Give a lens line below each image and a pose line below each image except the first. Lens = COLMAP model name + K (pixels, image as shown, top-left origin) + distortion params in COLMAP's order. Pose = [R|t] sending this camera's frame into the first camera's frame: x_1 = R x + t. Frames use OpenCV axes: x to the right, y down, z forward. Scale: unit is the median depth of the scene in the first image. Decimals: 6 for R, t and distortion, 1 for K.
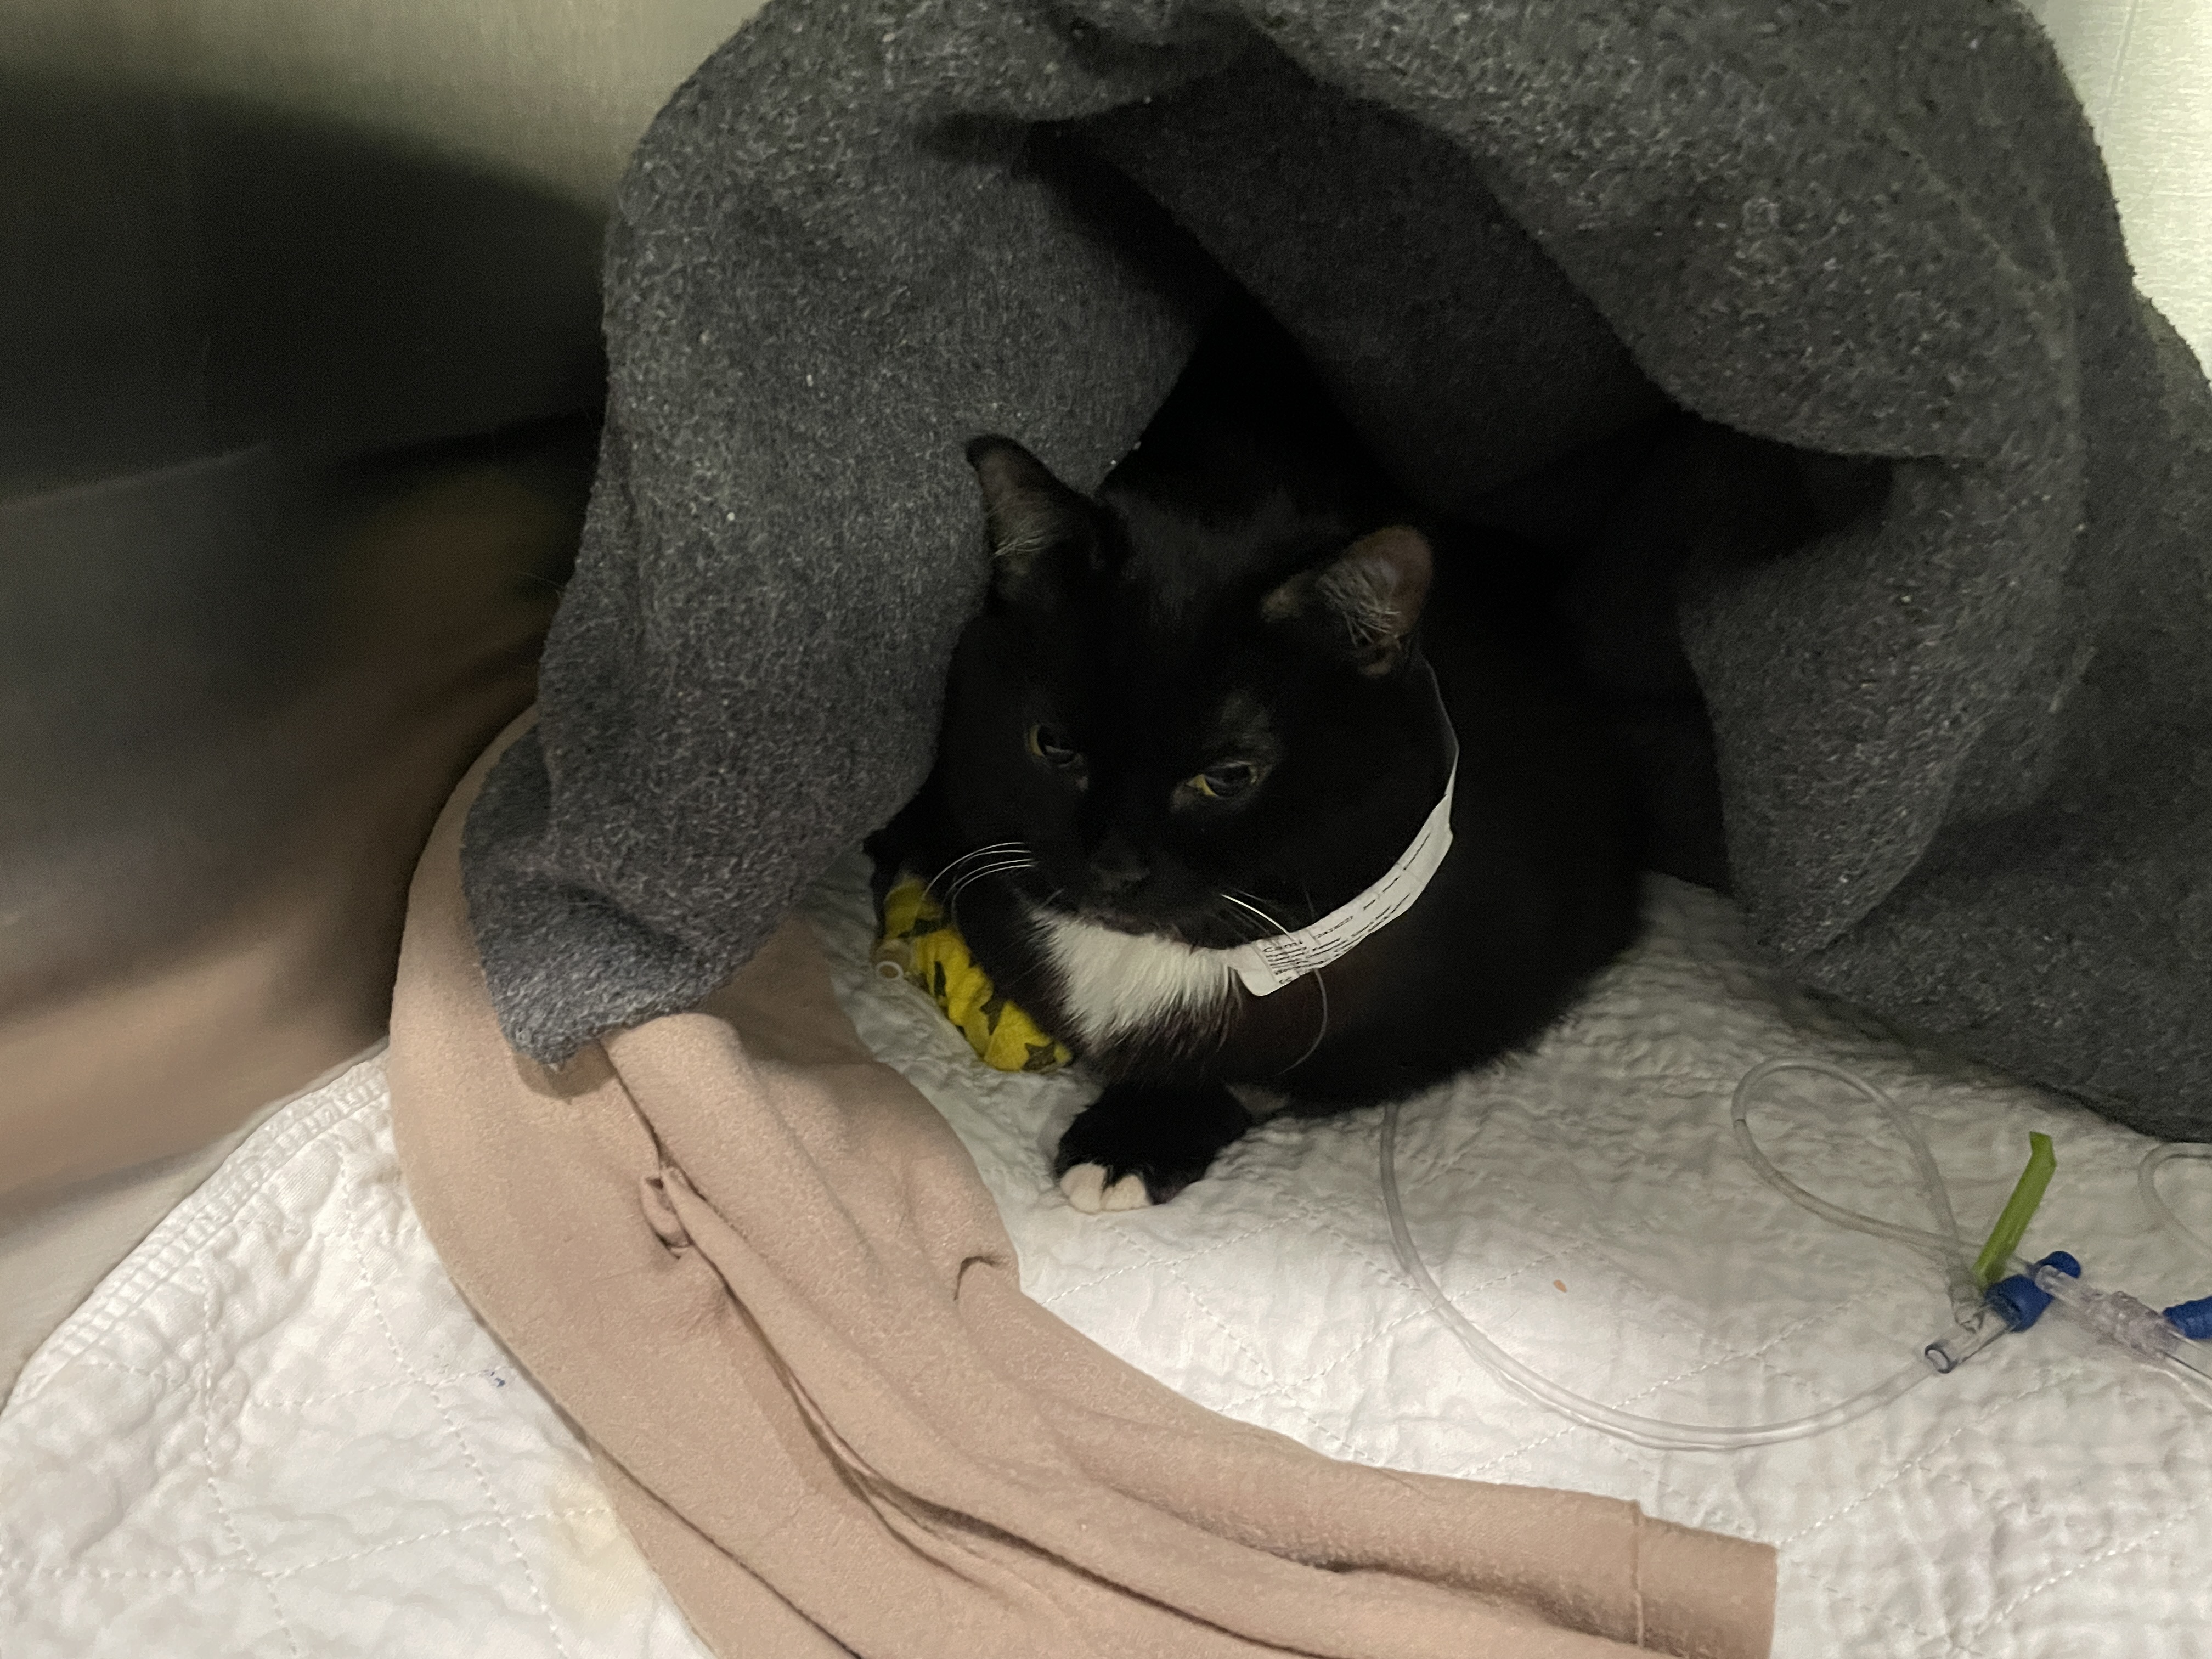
lens RADIAL K [[1676.4, 0, 1103.6], [0, 1676.4, 819.1], [0, 0, 1]] dist [0.045011, -0.074330]
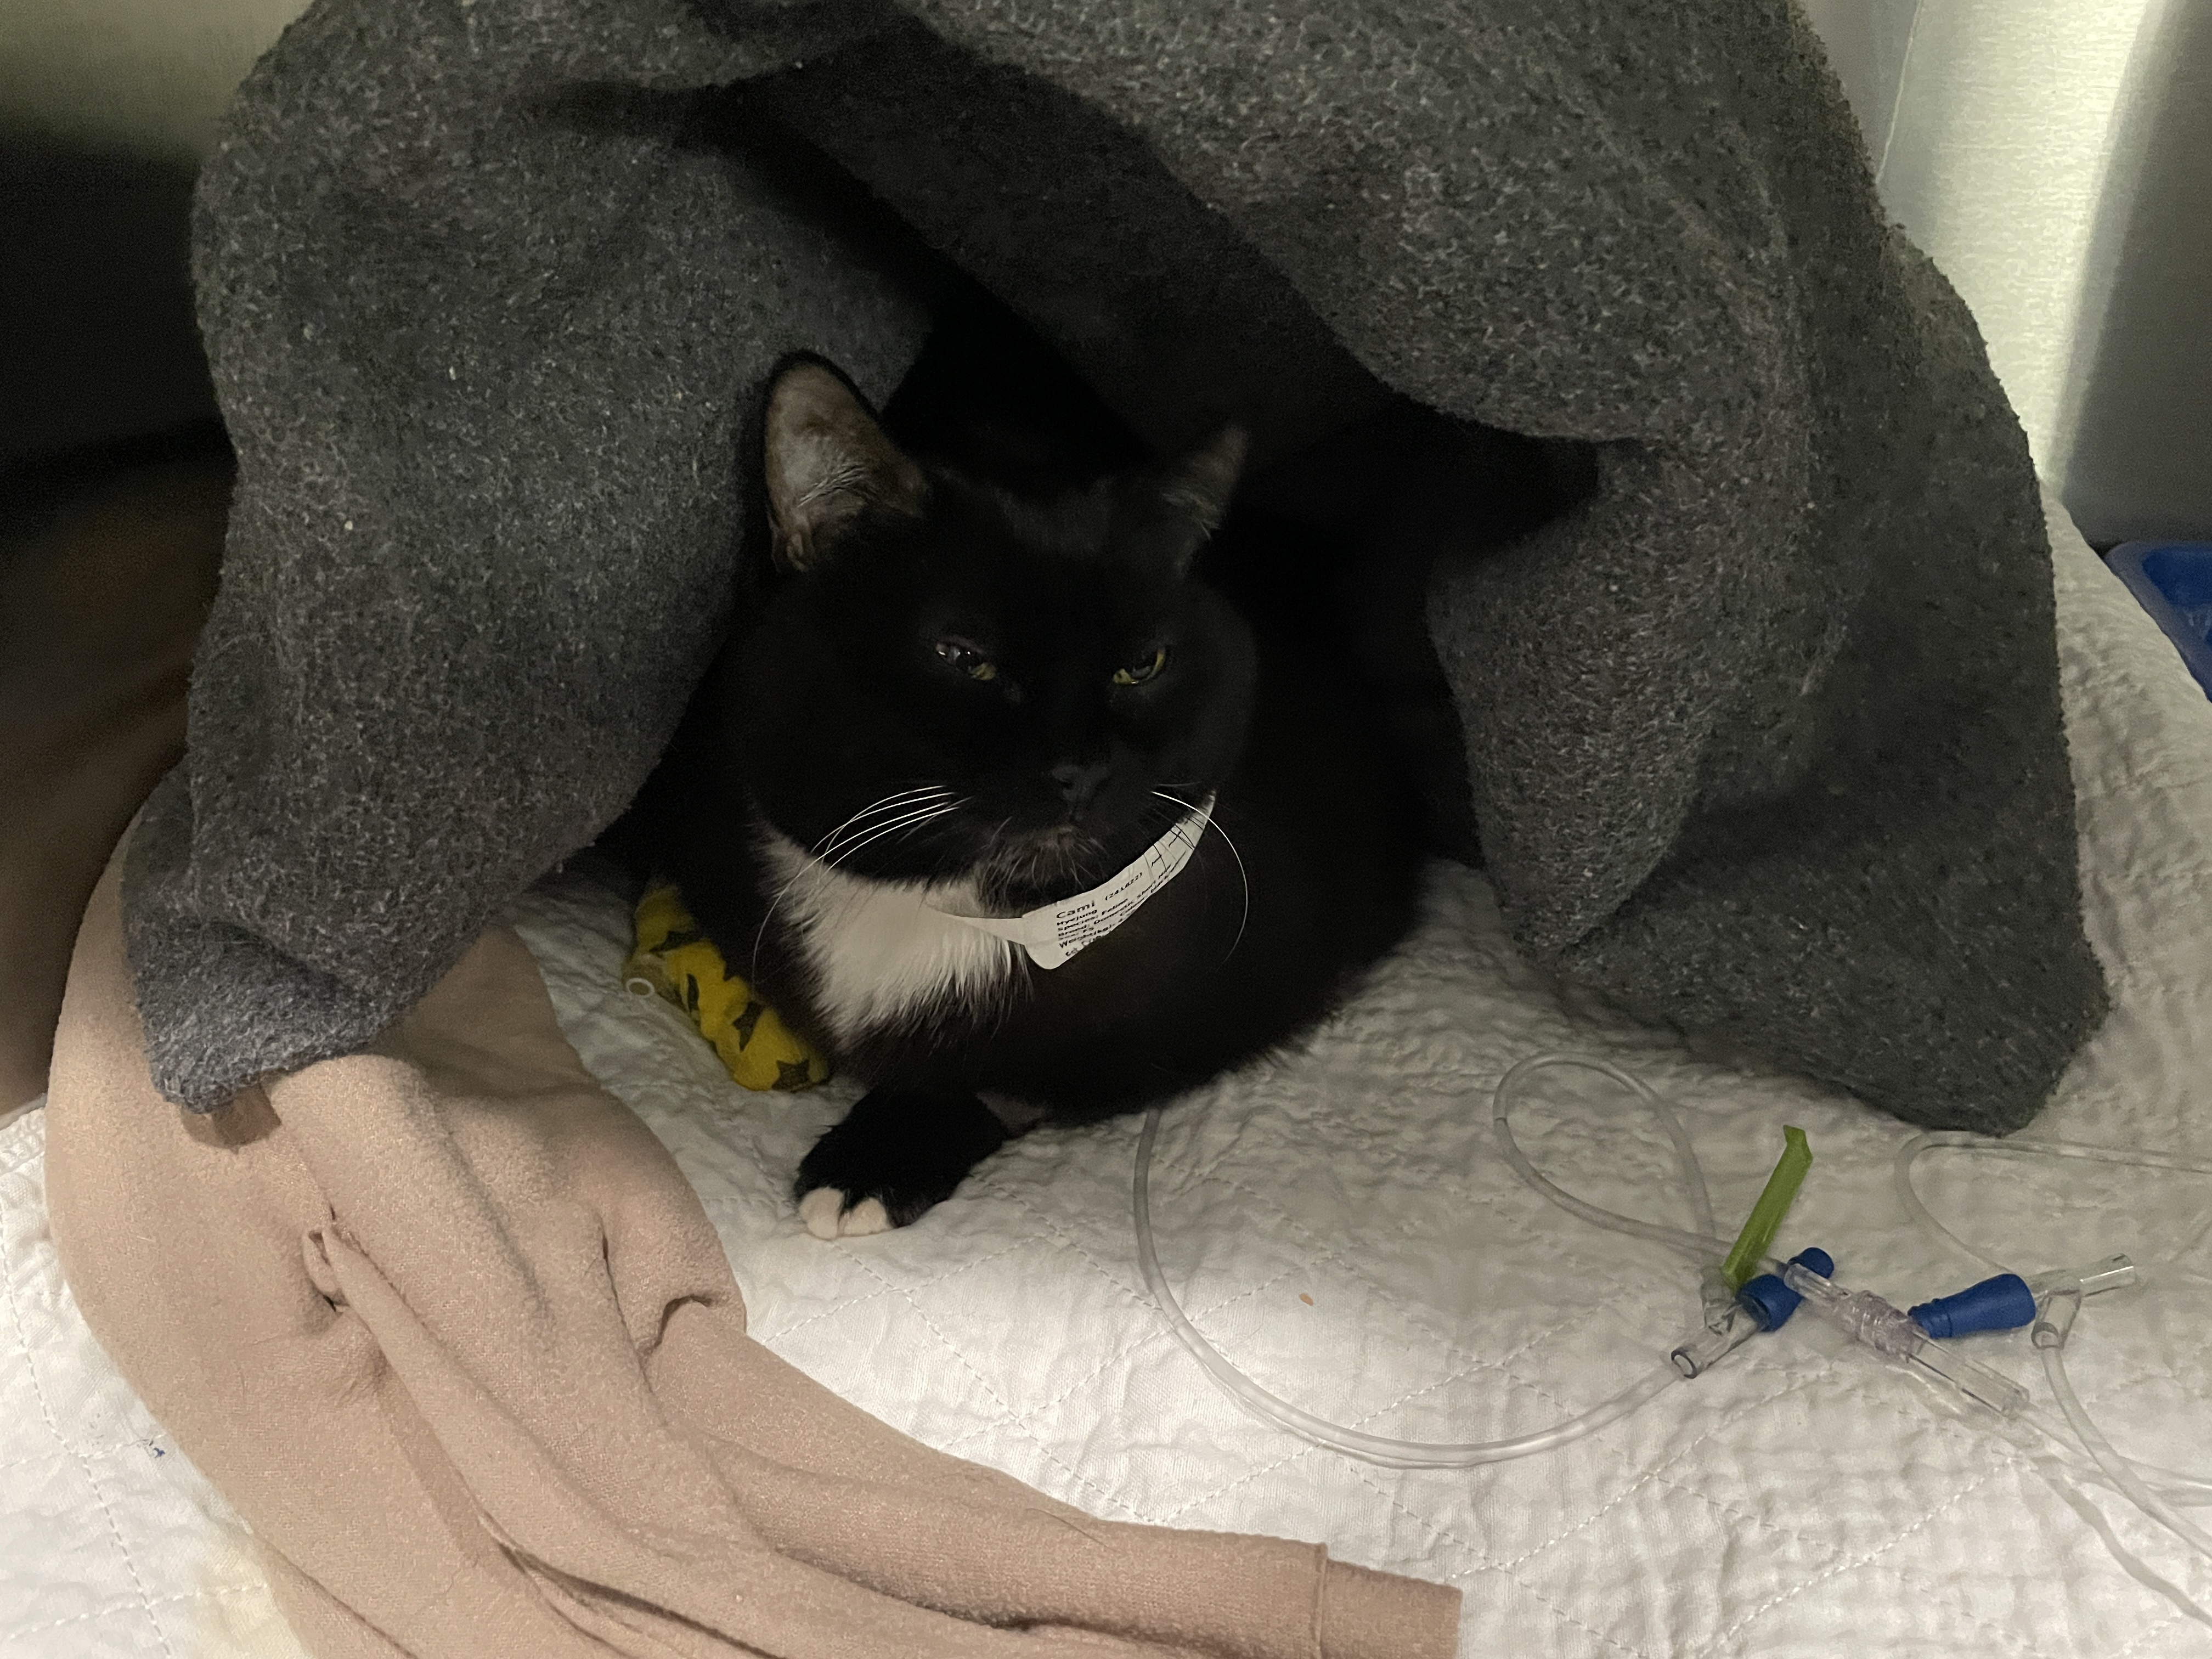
lens RADIAL K [[1676.4, 0, 1077.0], [0, 1676.4, 837.2], [0, 0, 1]] dist [0.045011, -0.074330]
pose [[0.999084, -0.026194, 0.033849, 0.126976], [0.025194, 0.999244, 0.029623, -0.023584], [-0.034599, -0.028743, 0.998988, 0.049887]]
